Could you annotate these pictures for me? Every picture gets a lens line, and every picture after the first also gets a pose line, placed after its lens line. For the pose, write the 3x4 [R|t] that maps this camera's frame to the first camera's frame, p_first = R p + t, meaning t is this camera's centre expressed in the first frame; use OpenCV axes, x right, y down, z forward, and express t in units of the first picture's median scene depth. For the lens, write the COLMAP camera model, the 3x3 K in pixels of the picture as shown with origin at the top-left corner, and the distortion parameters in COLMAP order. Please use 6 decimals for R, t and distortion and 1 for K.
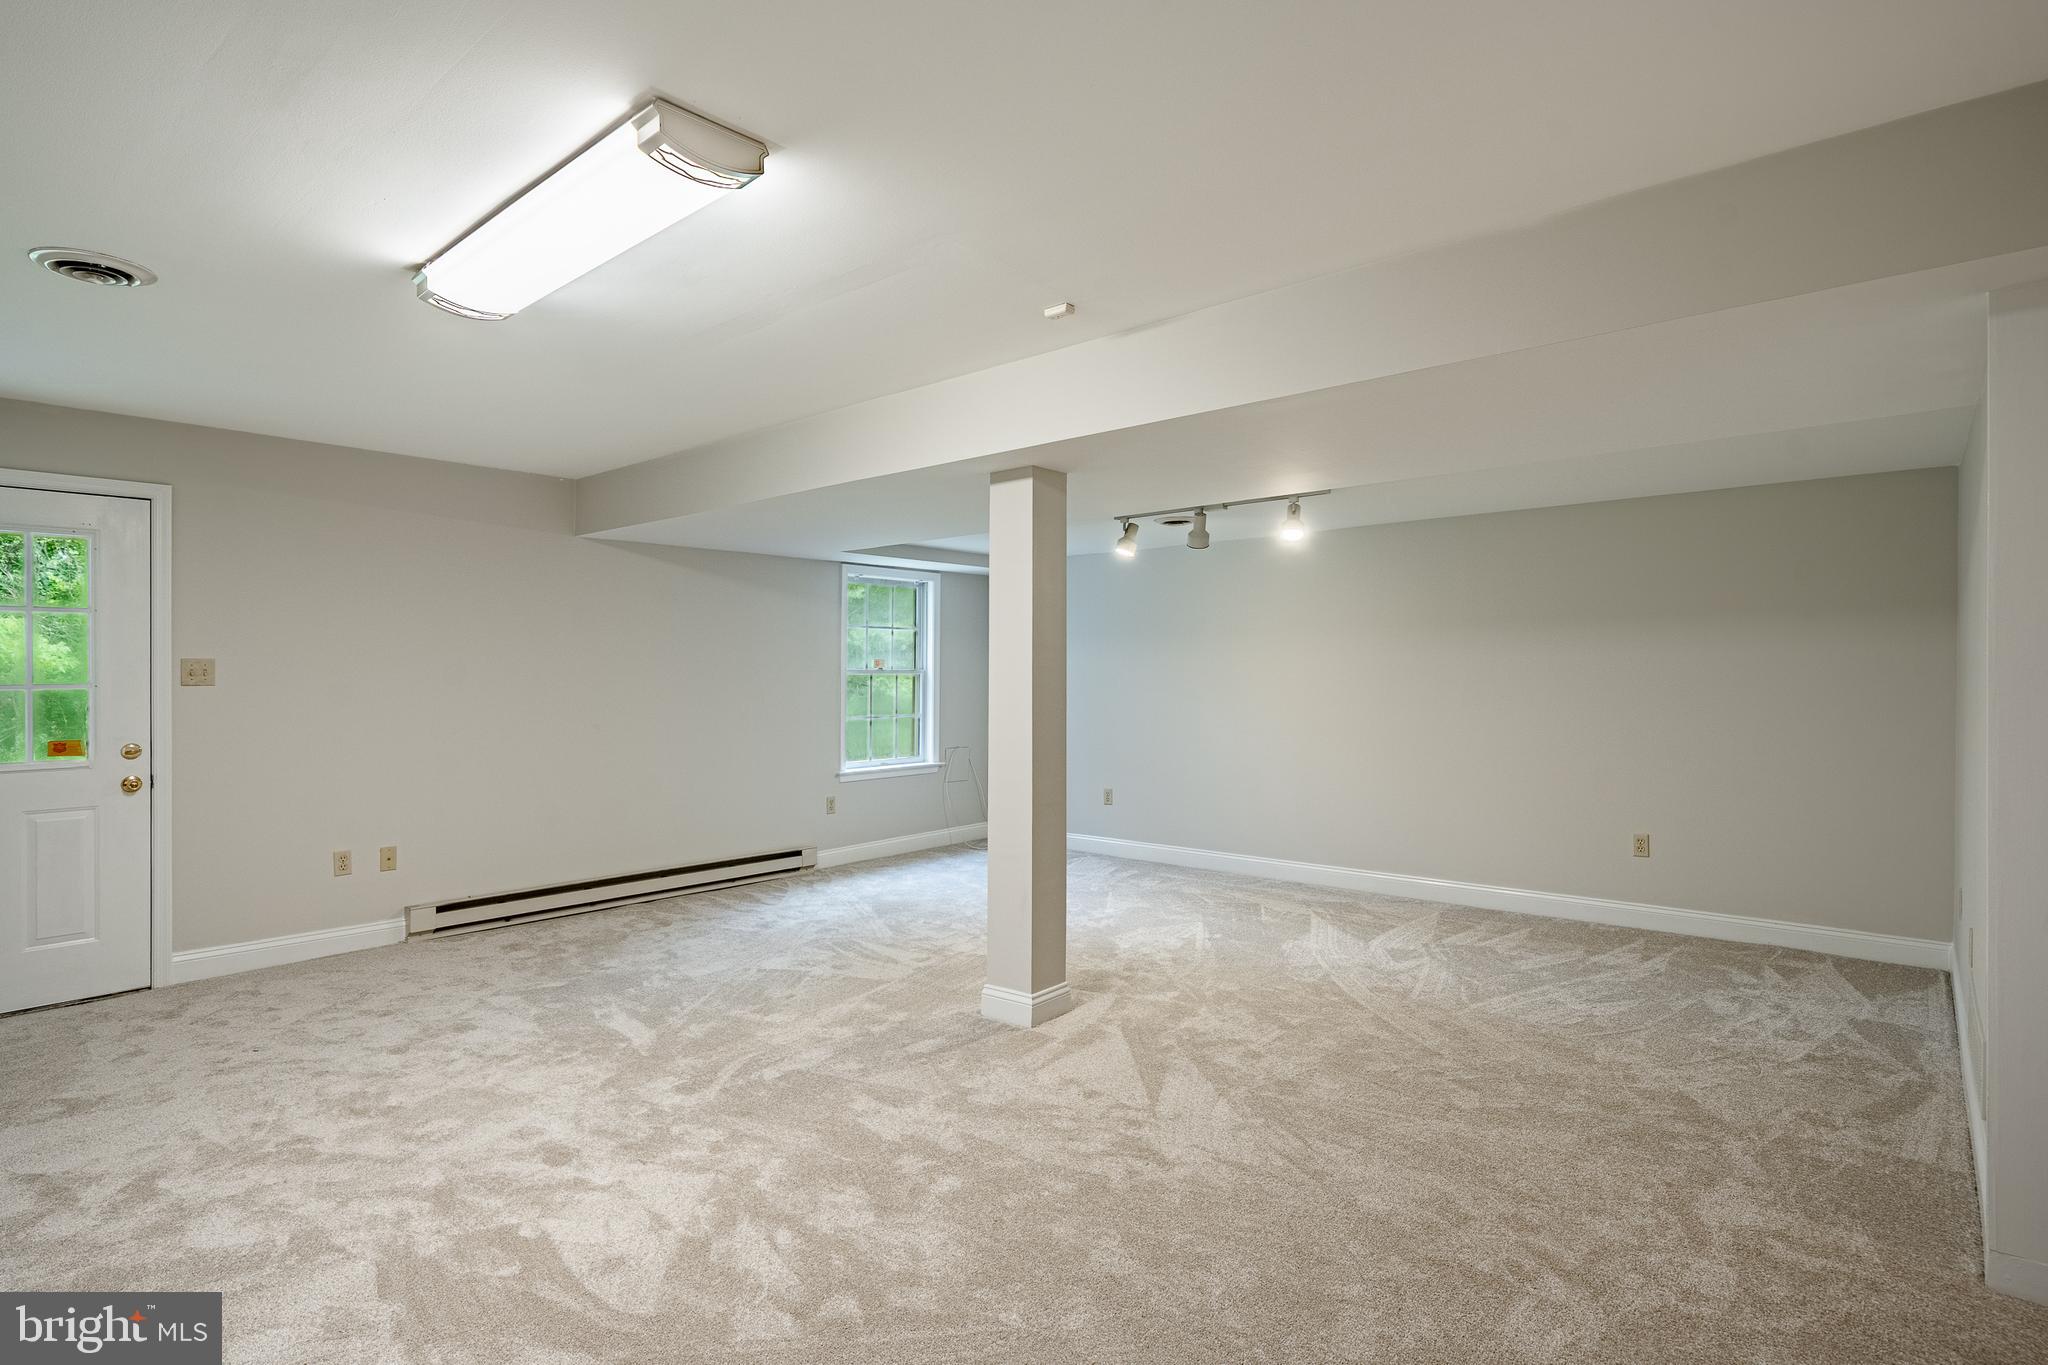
lens RADIAL K [[1036.7, 0, 1008.8], [0, 1036.7, 682.0], [0, 0, 1]] dist [-0.002178, 0.002053]
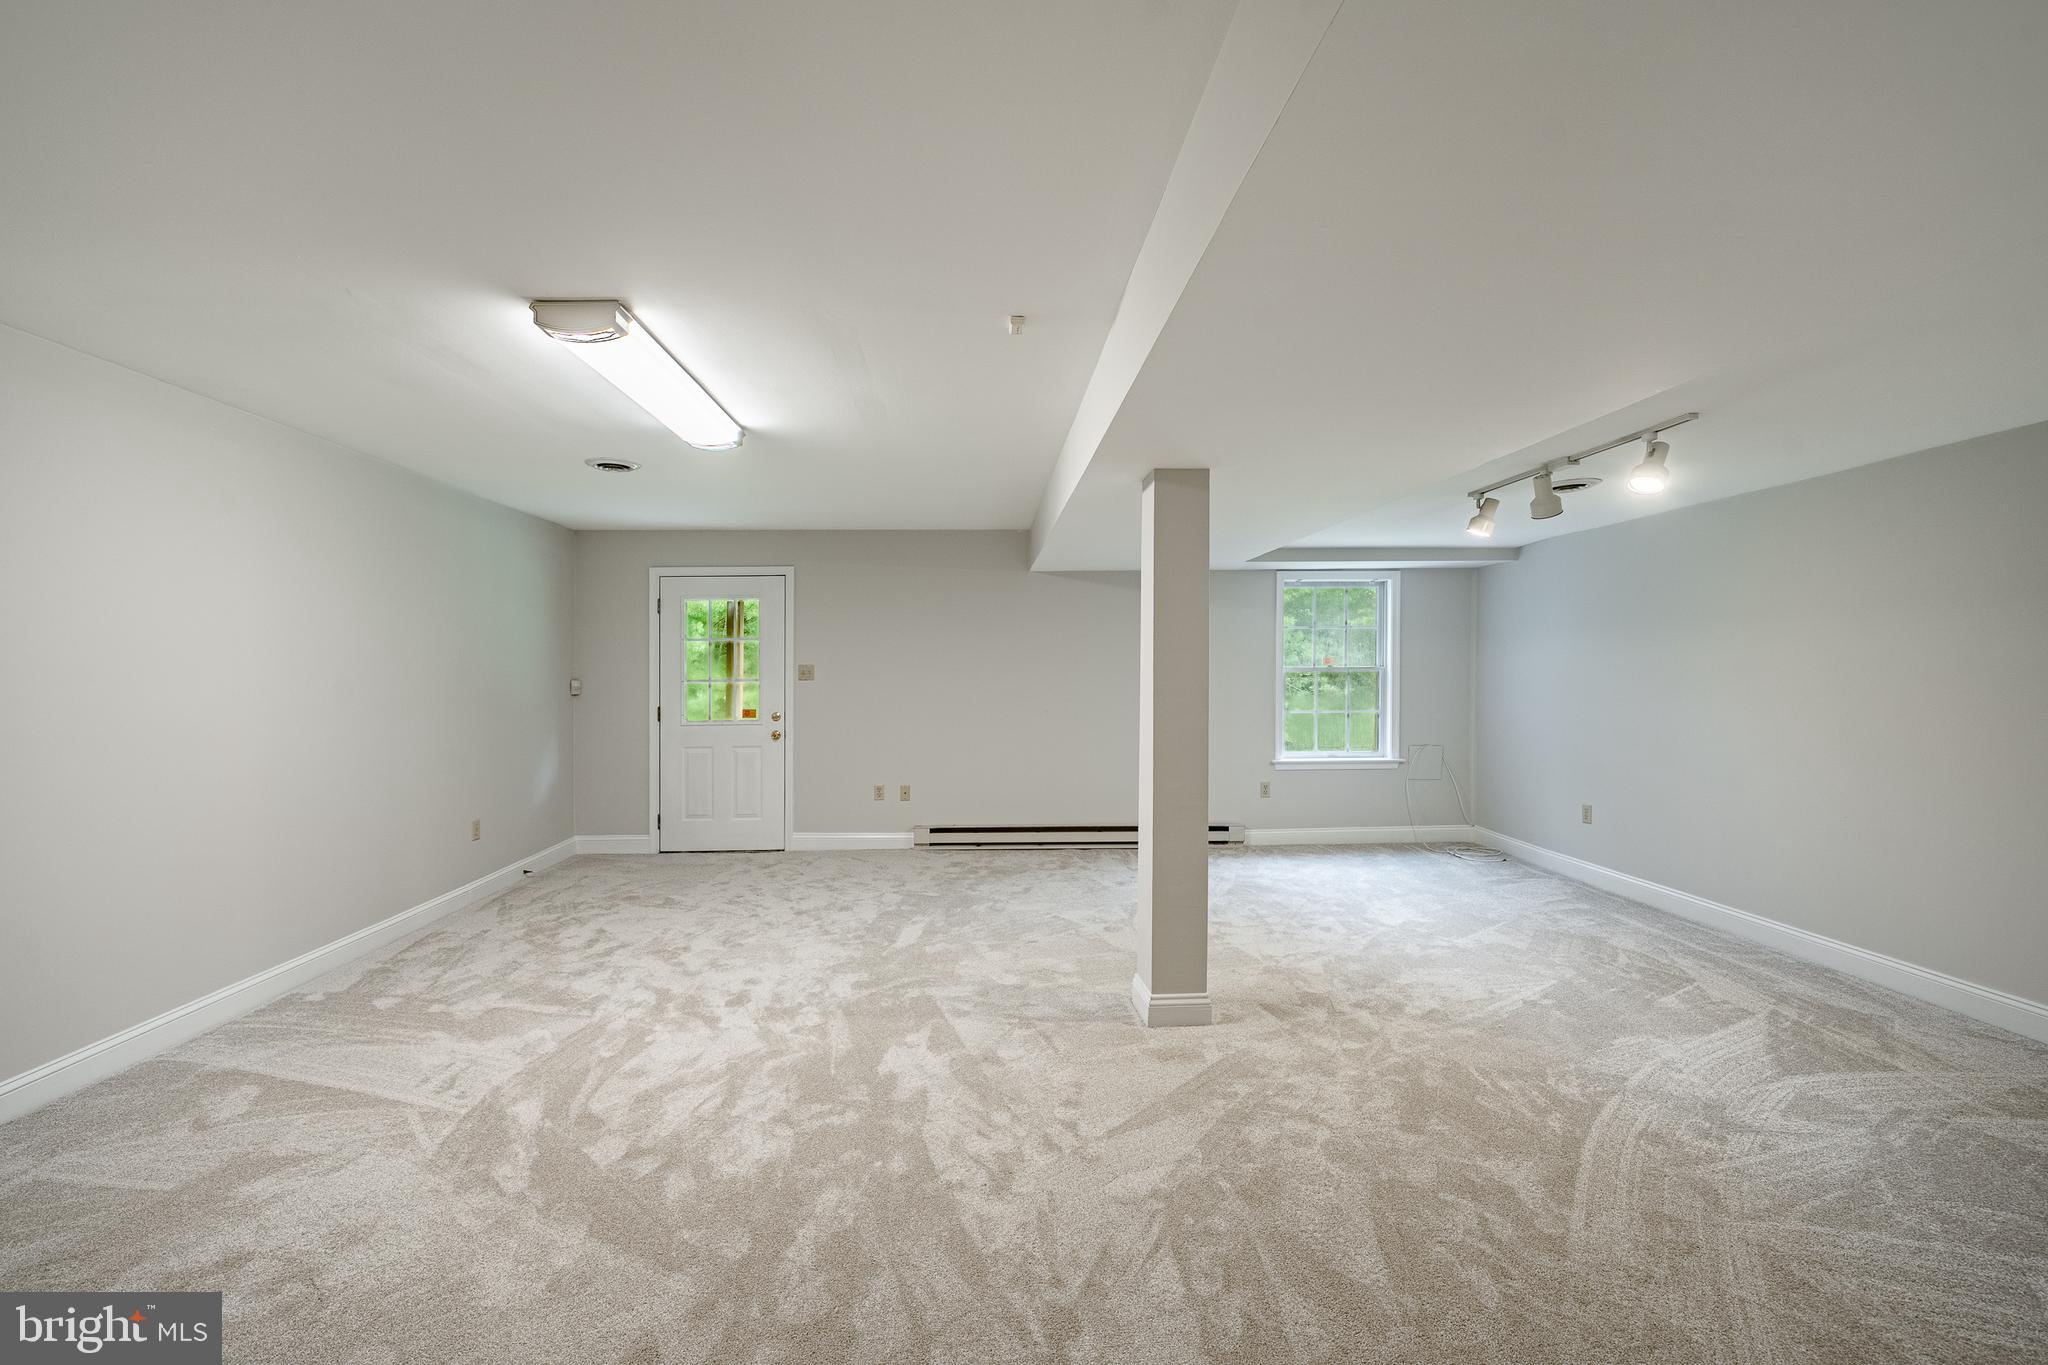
lens RADIAL K [[827.5, 0, 1015.5], [0, 827.5, 669.6], [0, 0, 1]] dist [-0.005581, -0.000402]
pose [[0.678708, -0.001909, -0.734406, 0.517287], [-0.001115, 0.999993, -0.003630, -0.010465], [0.734407, 0.003283, 0.678701, 0.354679]]
